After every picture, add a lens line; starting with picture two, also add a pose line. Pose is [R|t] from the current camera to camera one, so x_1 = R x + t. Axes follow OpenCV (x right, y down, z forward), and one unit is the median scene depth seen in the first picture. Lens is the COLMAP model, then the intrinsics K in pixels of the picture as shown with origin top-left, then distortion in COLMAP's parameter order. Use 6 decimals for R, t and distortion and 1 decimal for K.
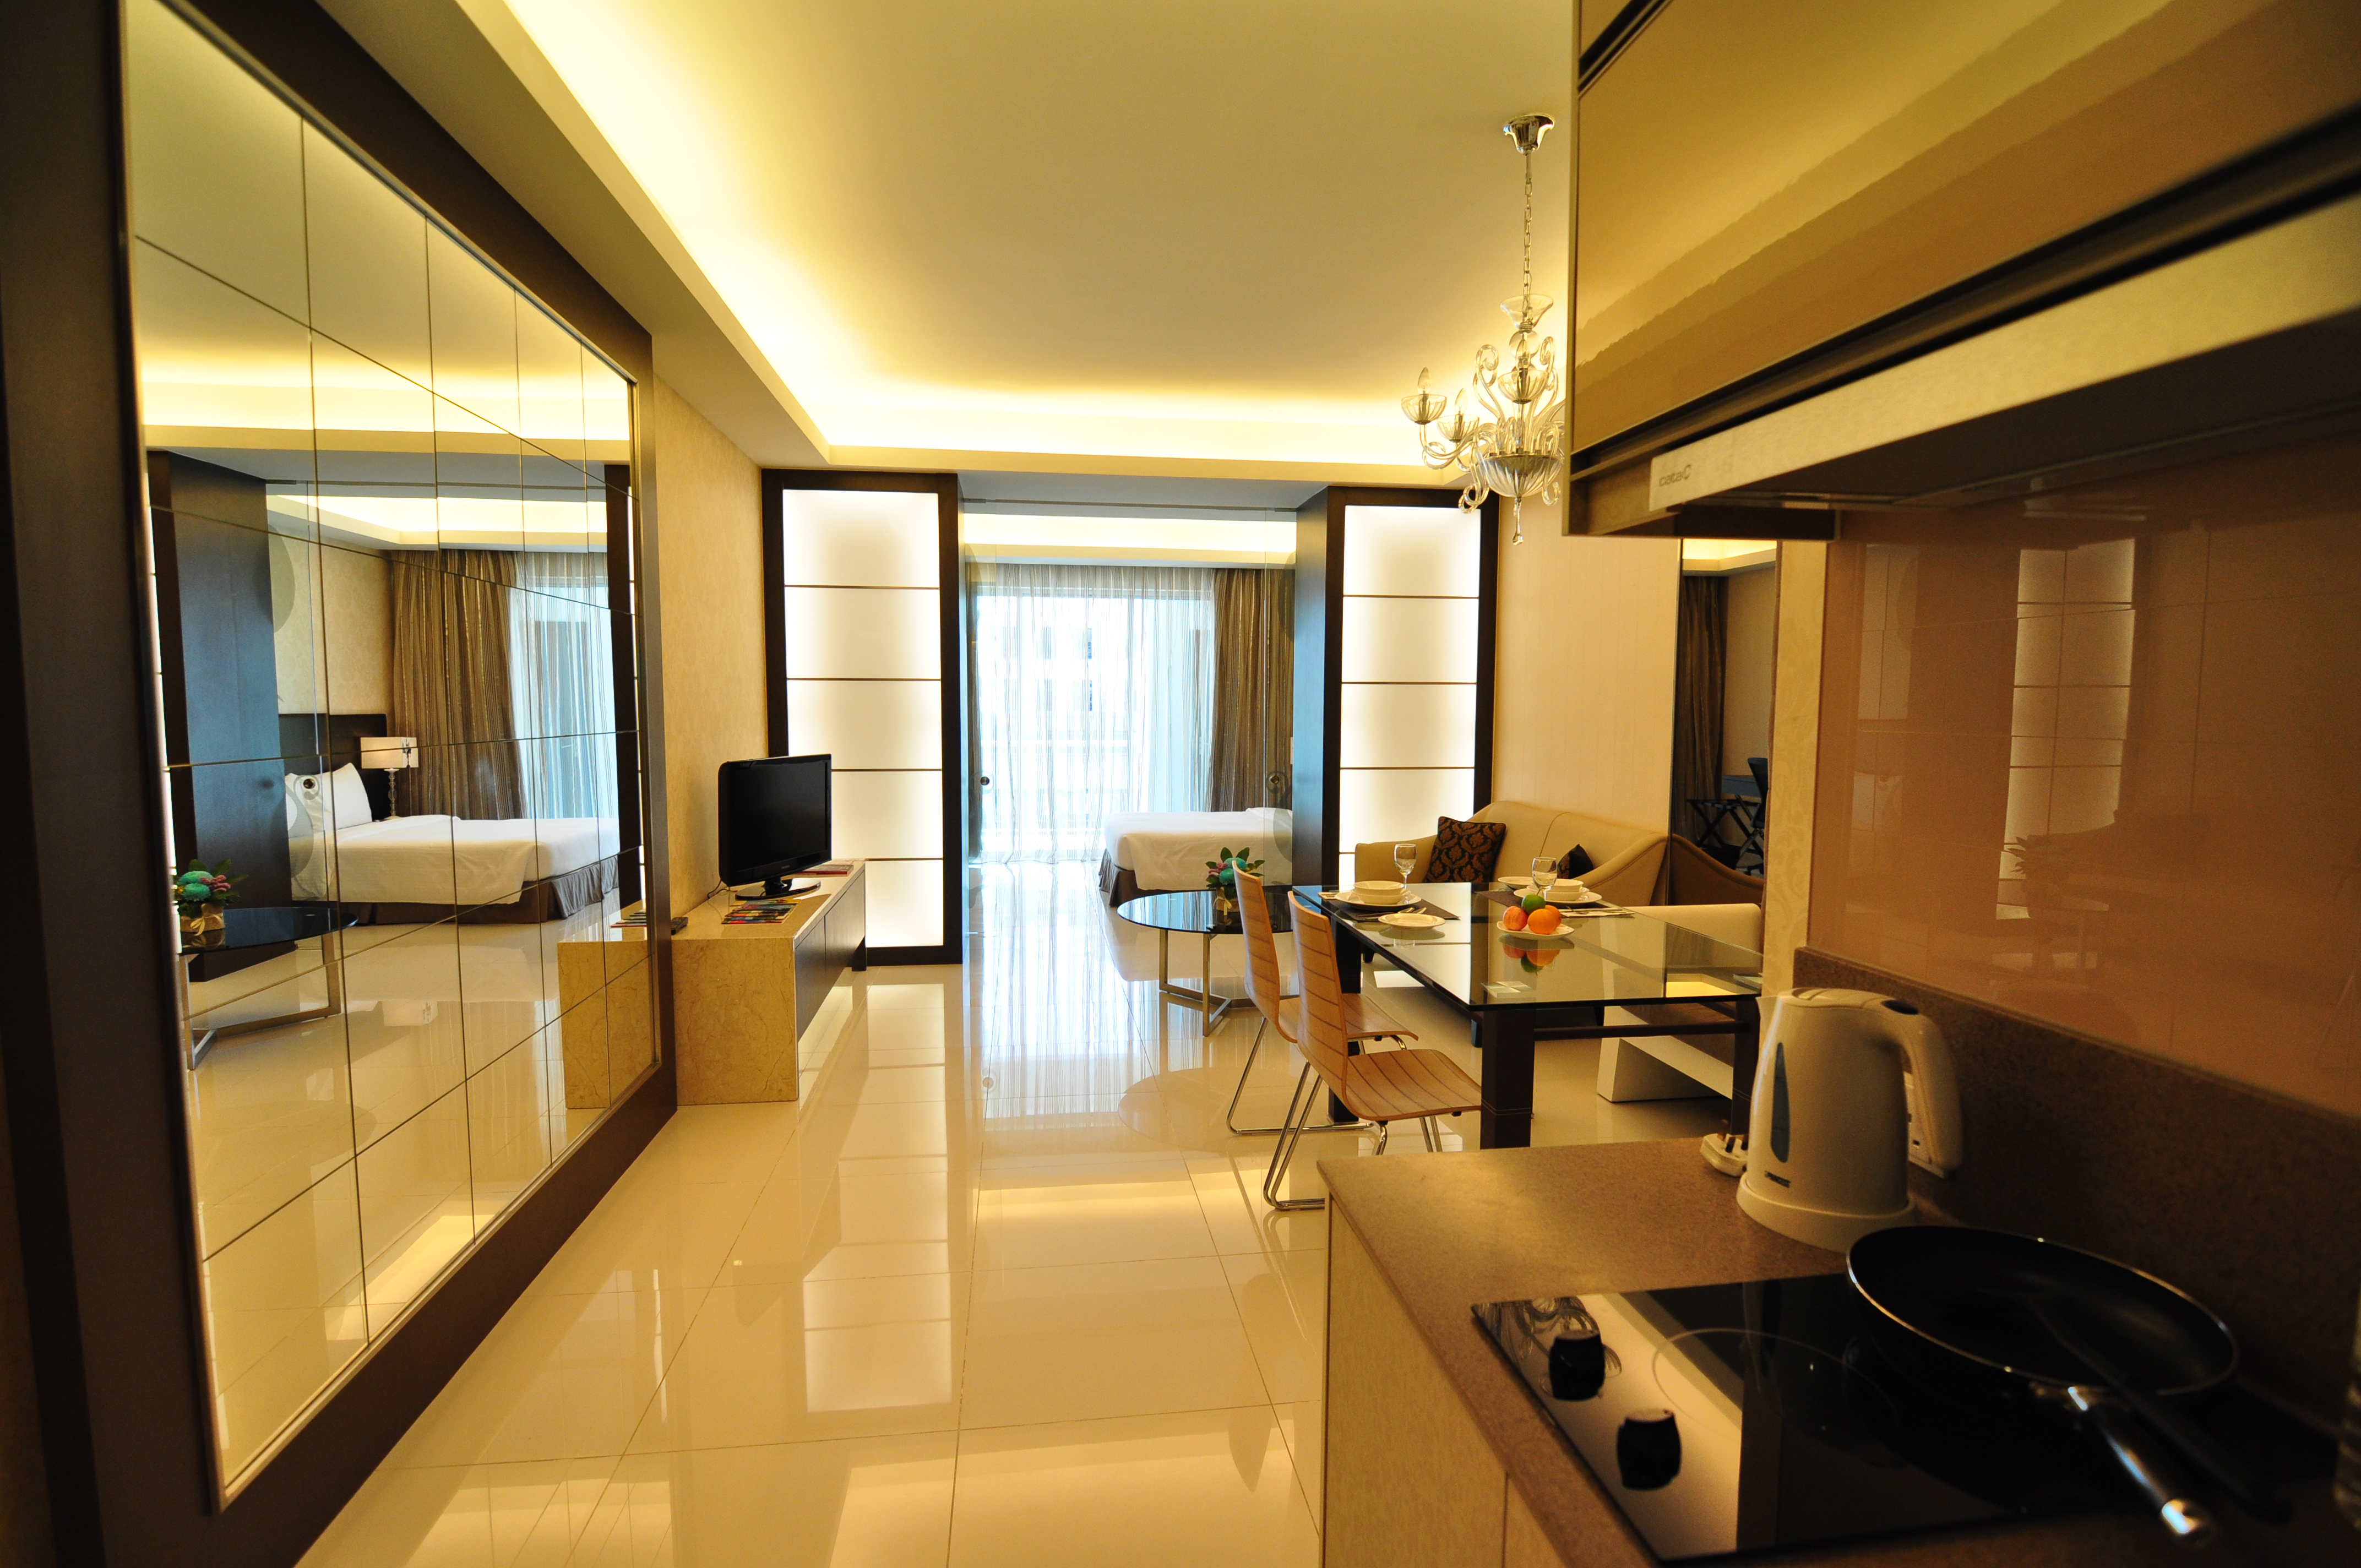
lens RADIAL K [[1137.0, 0, 1180.4], [0, 1137.0, 799.4], [0, 0, 1]] dist [-0.003894, -0.012036]
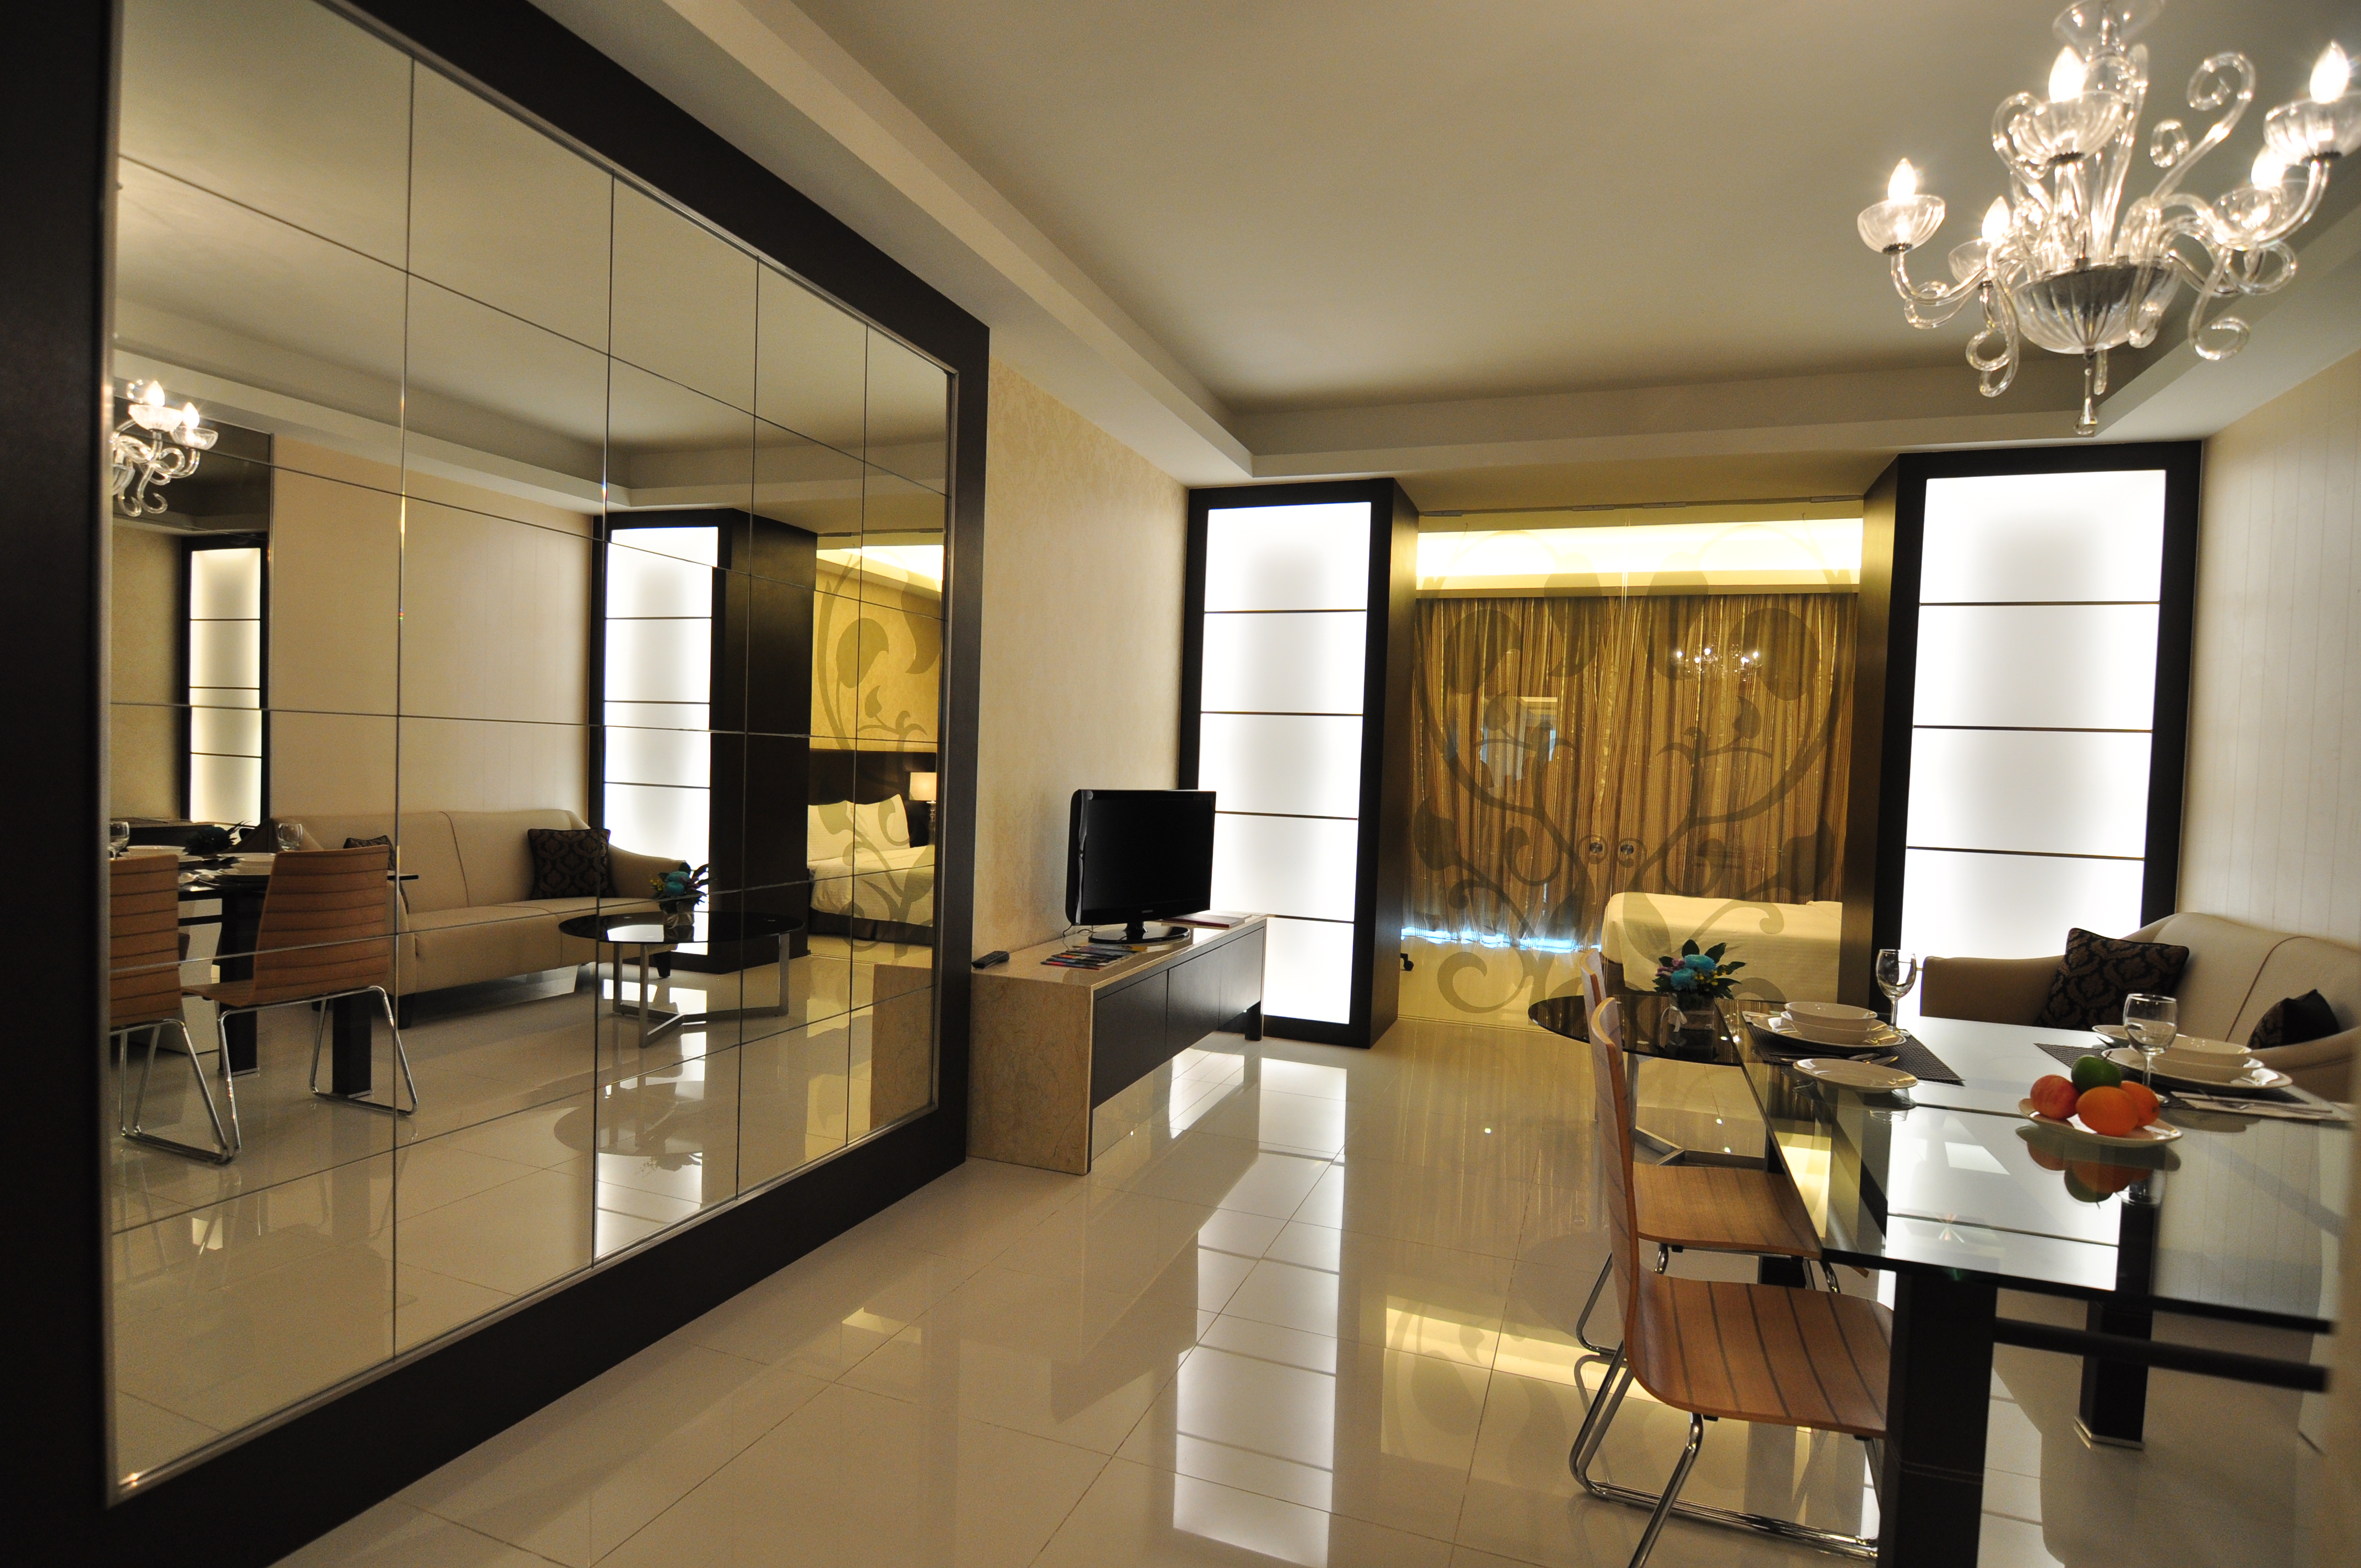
lens RADIAL K [[1175.8, 0, 1177.7], [0, 1175.8, 798.9], [0, 0, 1]] dist [0.001088, -0.018914]
pose [[0.877074, 0.042539, -0.478468, 0.099066], [-0.072534, 0.996378, -0.044376, 0.008792], [0.474848, 0.073626, 0.876983, 0.155348]]
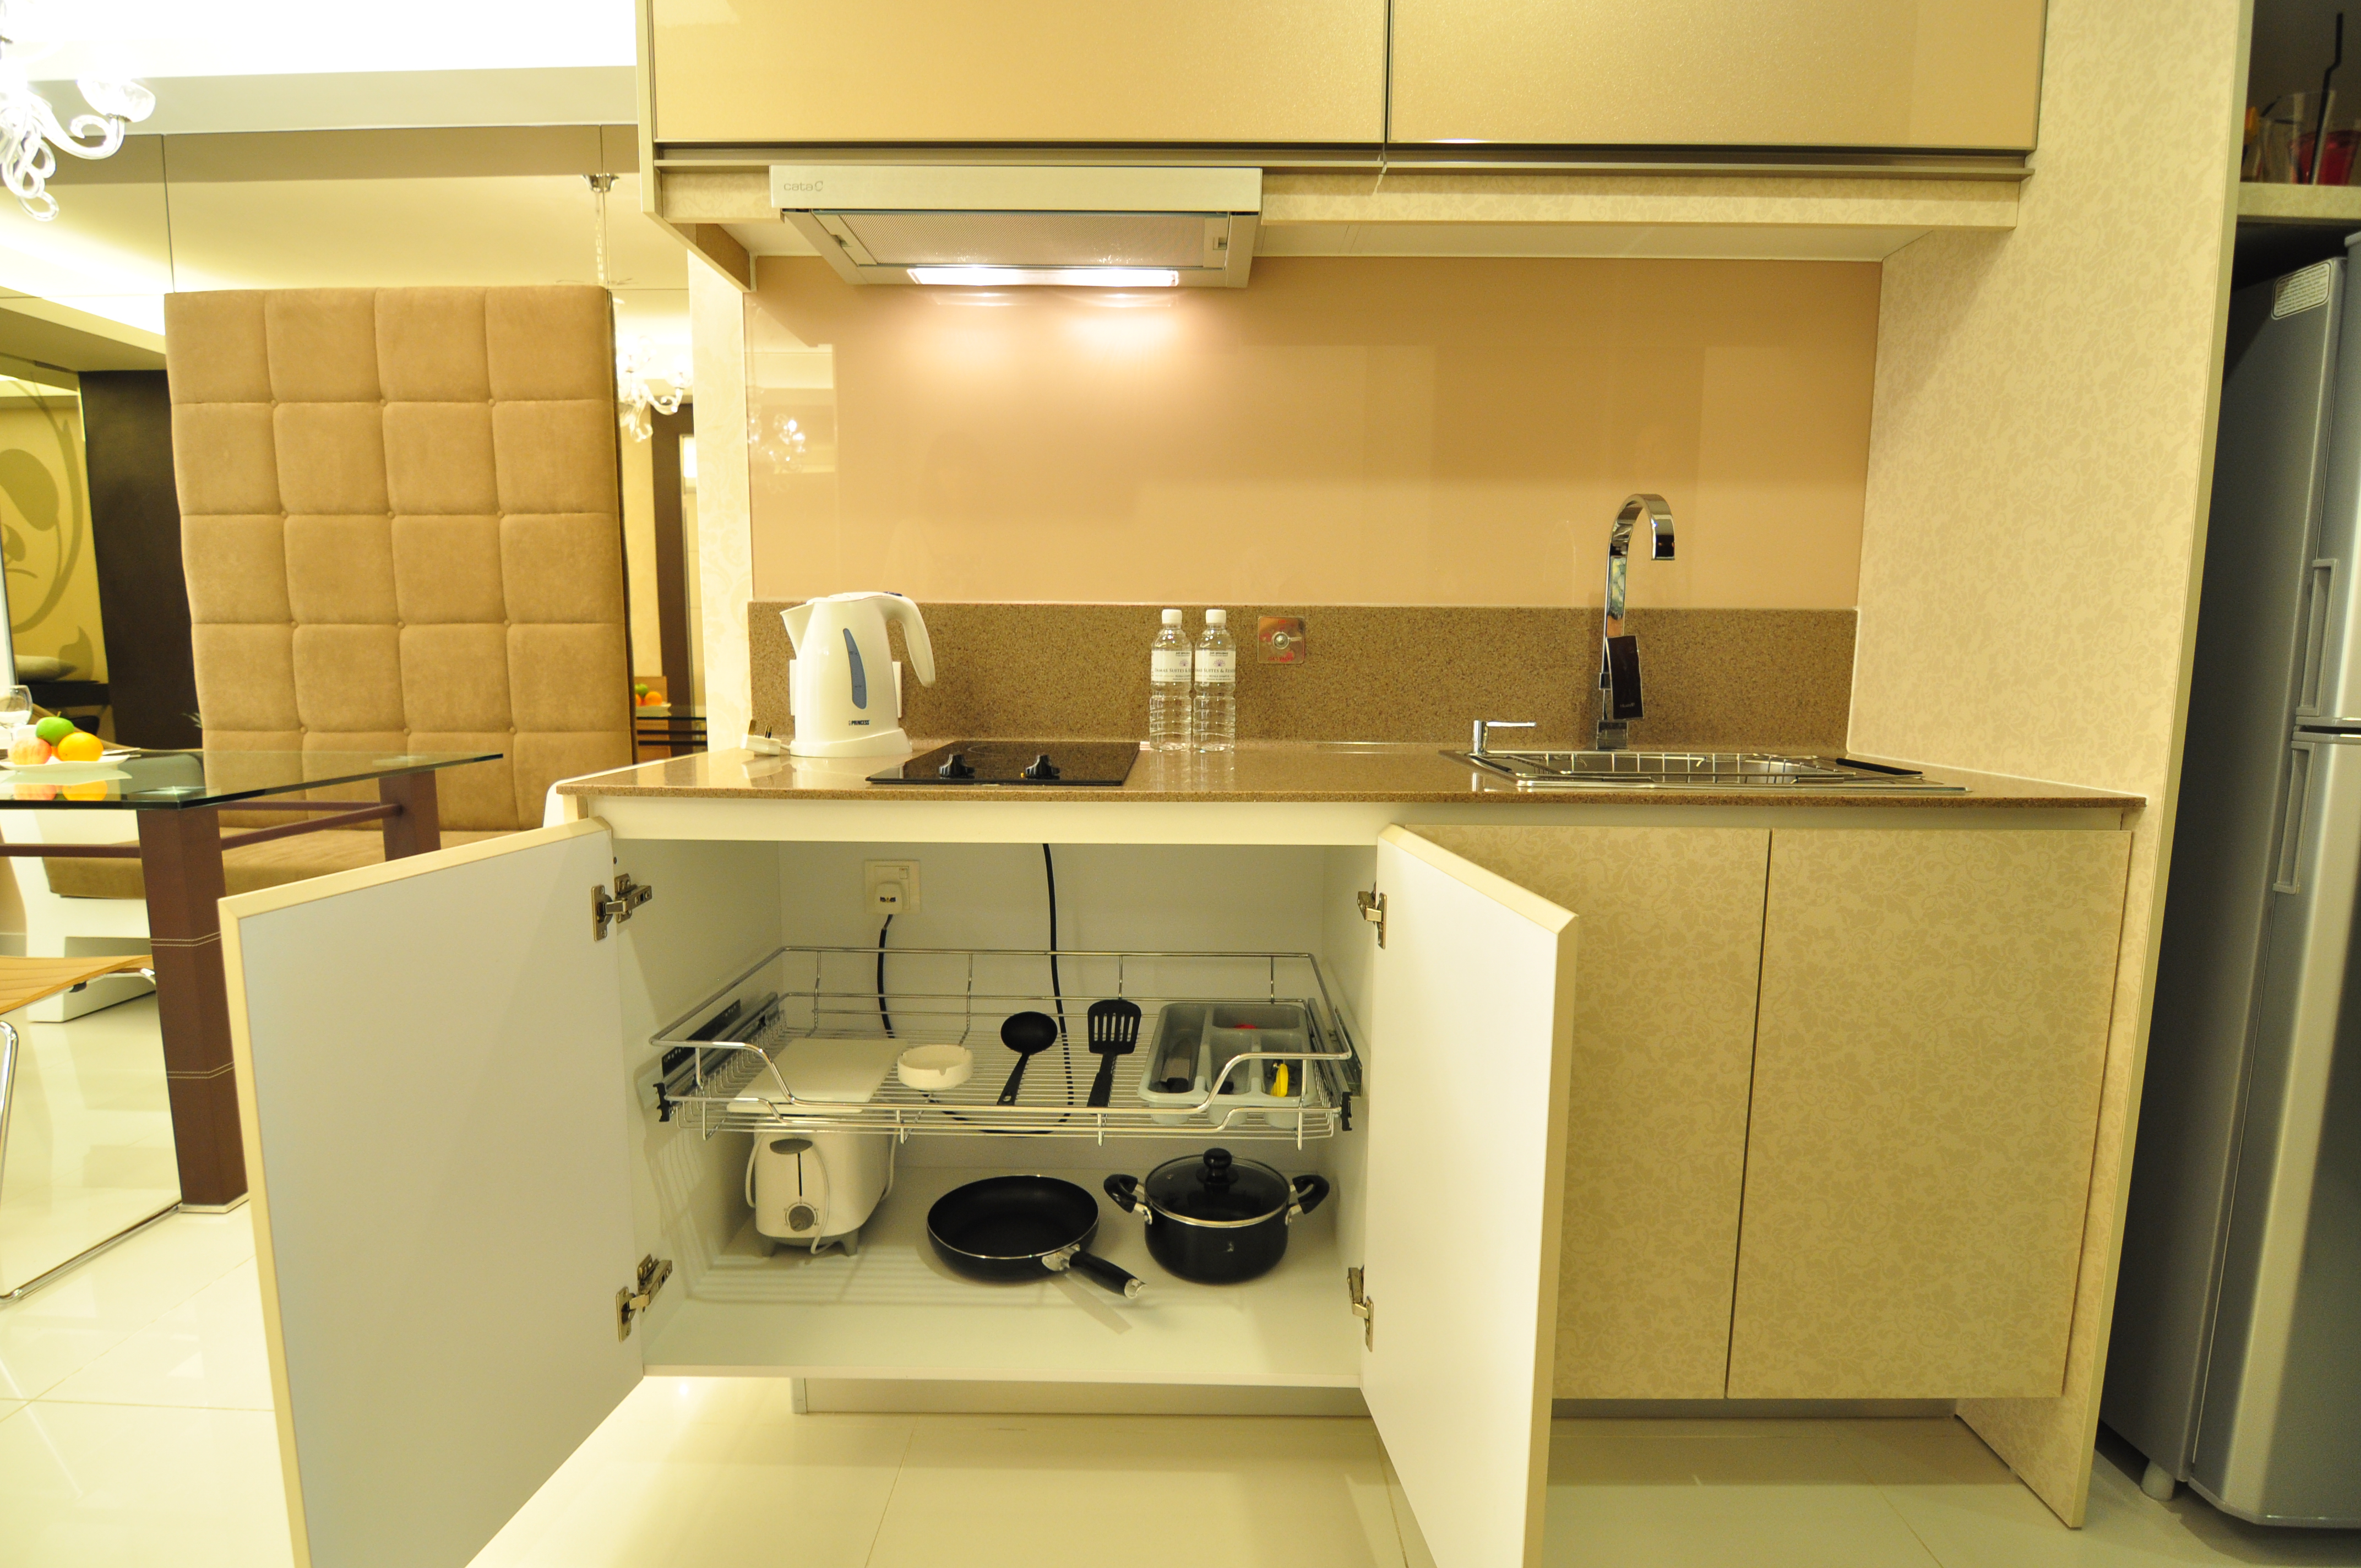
lens RADIAL K [[1137.0, 0, 1180.4], [0, 1137.0, 799.4], [0, 0, 1]] dist [-0.003894, -0.012036]
pose [[0.151486, -0.127637, 0.980184, -0.168846], [0.078528, 0.990048, 0.116785, 0.057031], [-0.985335, 0.059280, 0.160001, 0.069144]]
